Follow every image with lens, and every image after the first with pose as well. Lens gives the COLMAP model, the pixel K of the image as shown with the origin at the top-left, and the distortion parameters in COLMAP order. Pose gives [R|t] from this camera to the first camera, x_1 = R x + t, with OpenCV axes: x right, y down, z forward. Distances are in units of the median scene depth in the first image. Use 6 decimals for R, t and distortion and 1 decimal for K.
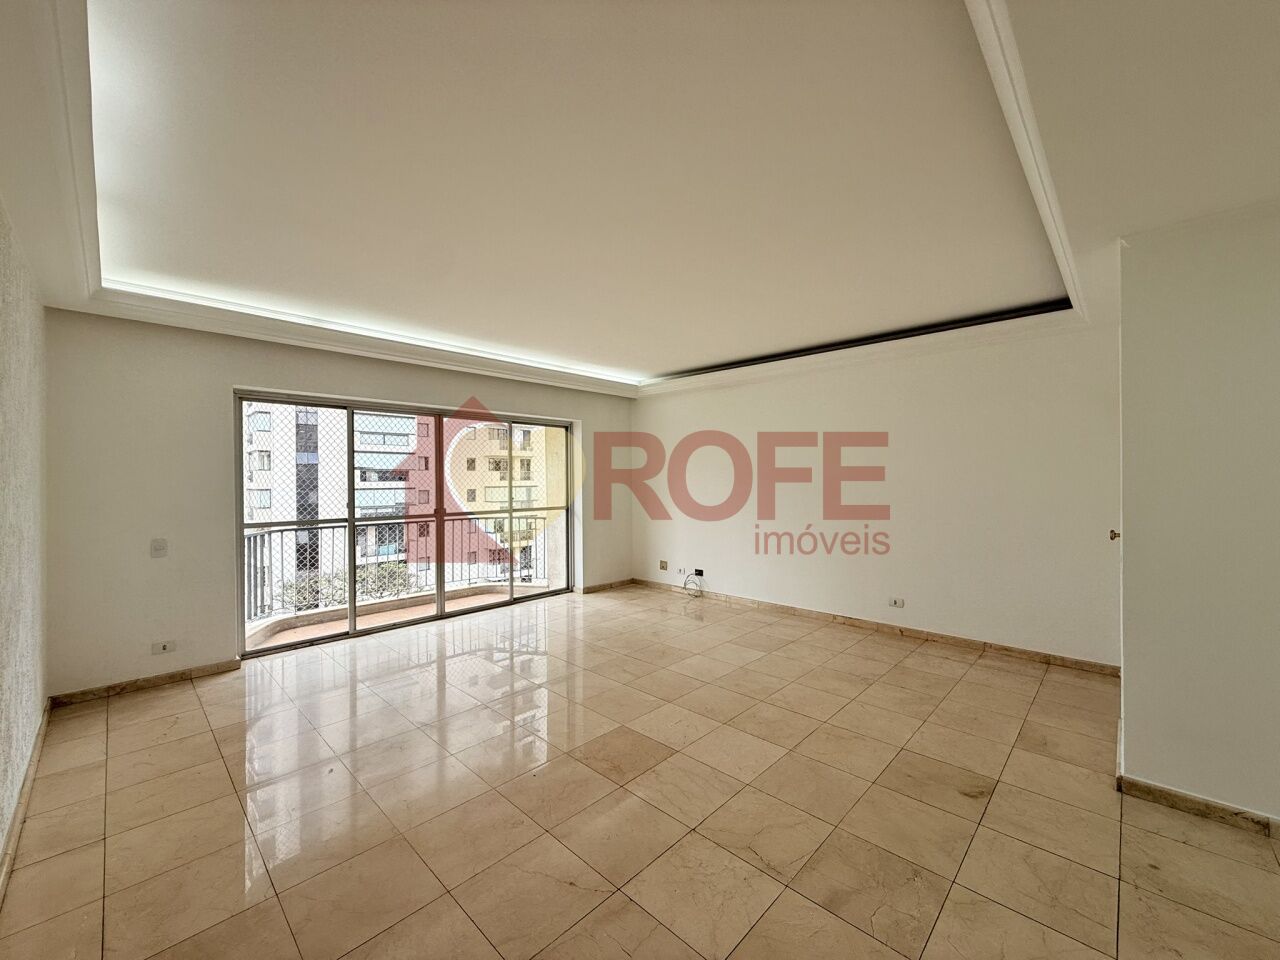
lens RADIAL K [[508.6, 0, 635.9], [0, 508.6, 479.6], [0, 0, 1]] dist [-0.001634, 0.000260]
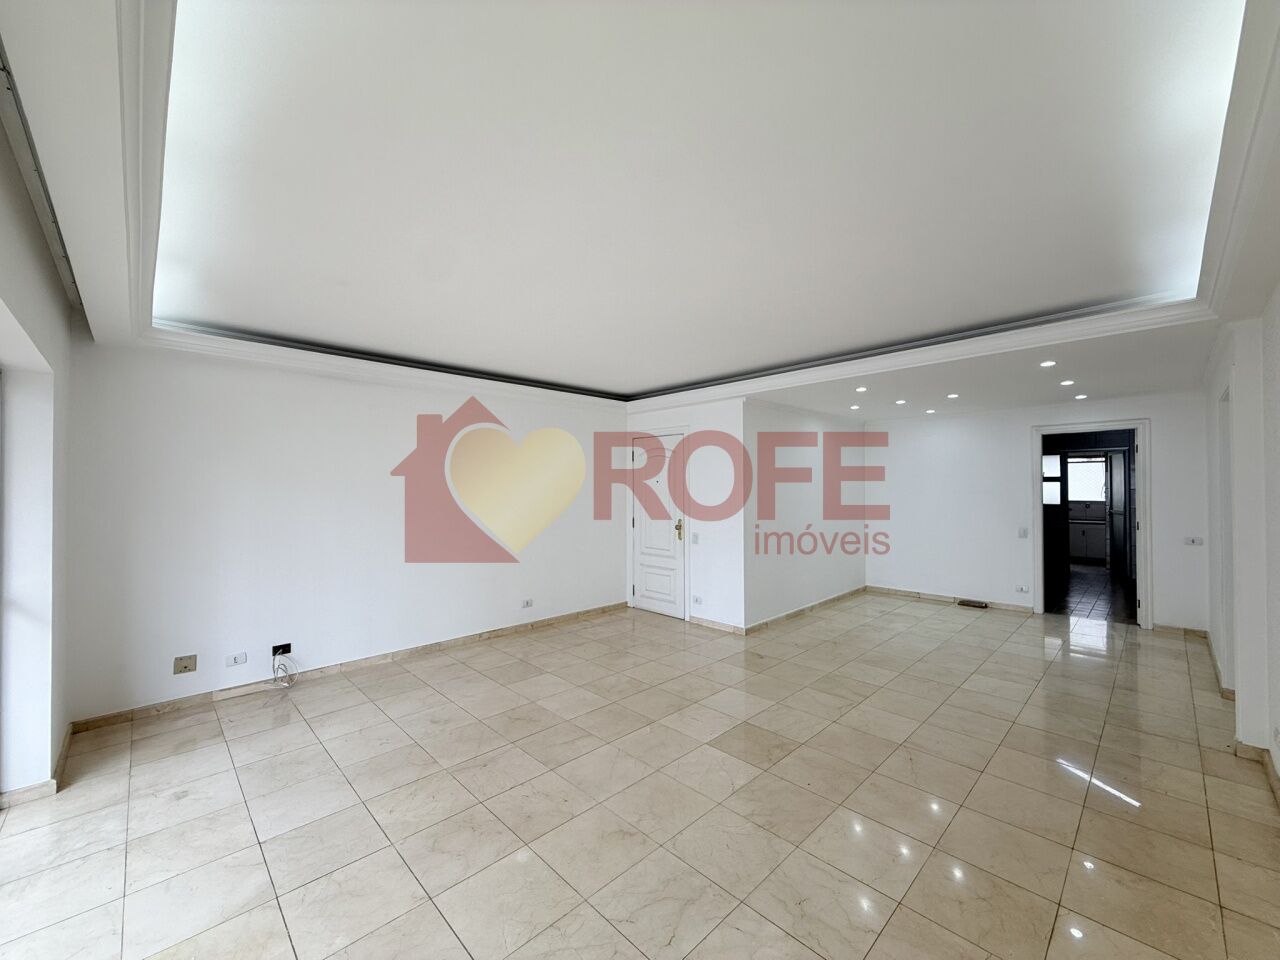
lens RADIAL K [[511.5, 0, 636.3], [0, 511.5, 479.7], [0, 0, 1]] dist [-0.000664, 0.000614]
pose [[0.031680, 0.019584, 0.999306, -0.686371], [0.006136, 0.999785, -0.019788, -0.024253], [-0.999479, 0.006758, 0.031553, 0.697107]]
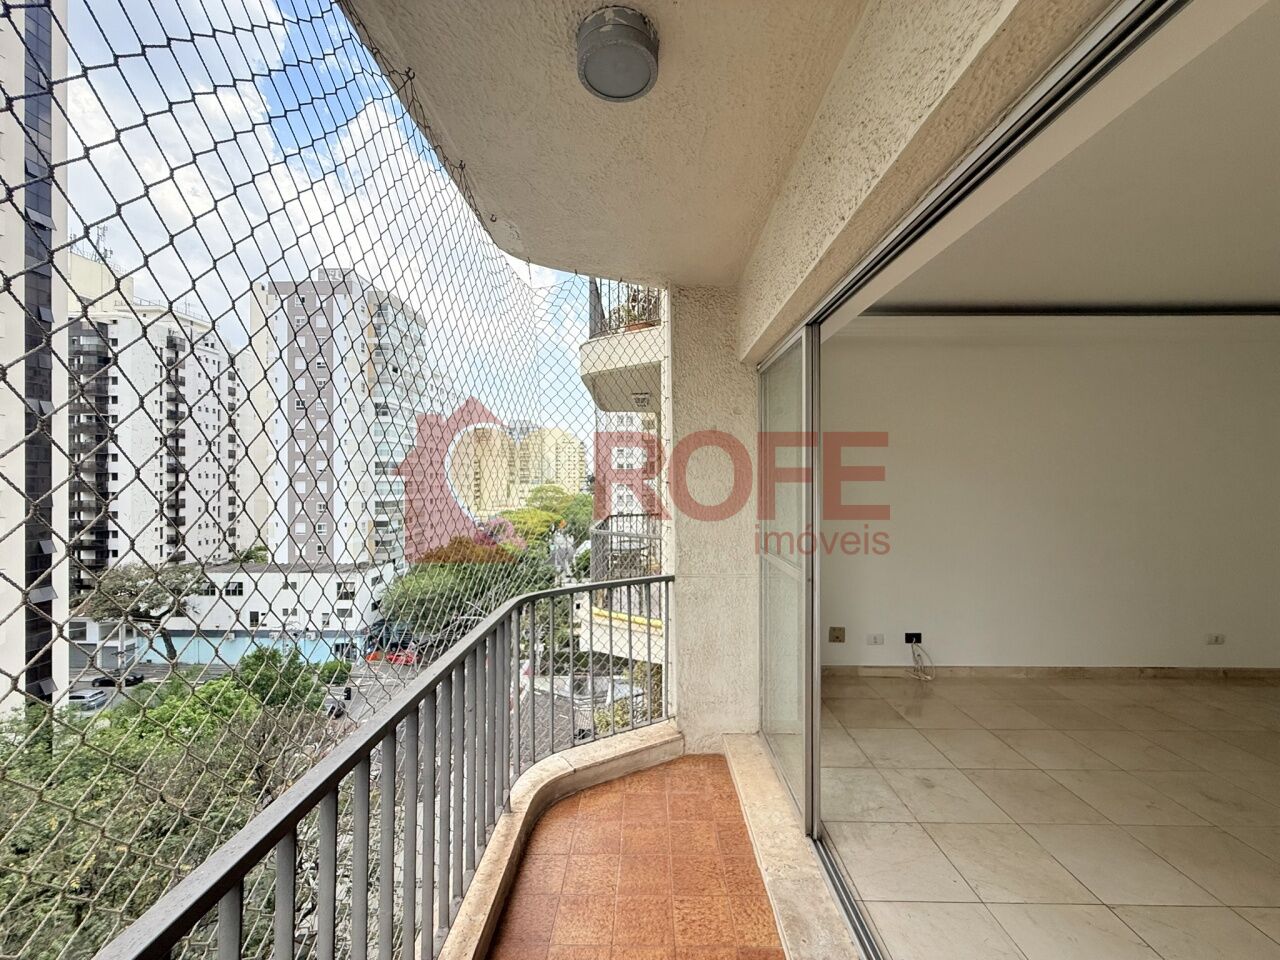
lens RADIAL K [[511.5, 0, 636.3], [0, 511.5, 479.7], [0, 0, 1]] dist [-0.000664, 0.000614]
pose [[0.728665, 0.006023, 0.684844, -0.728273], [-0.002848, 0.999979, -0.005764, -0.007636], [-0.684865, 0.002250, 0.728667, 1.029731]]
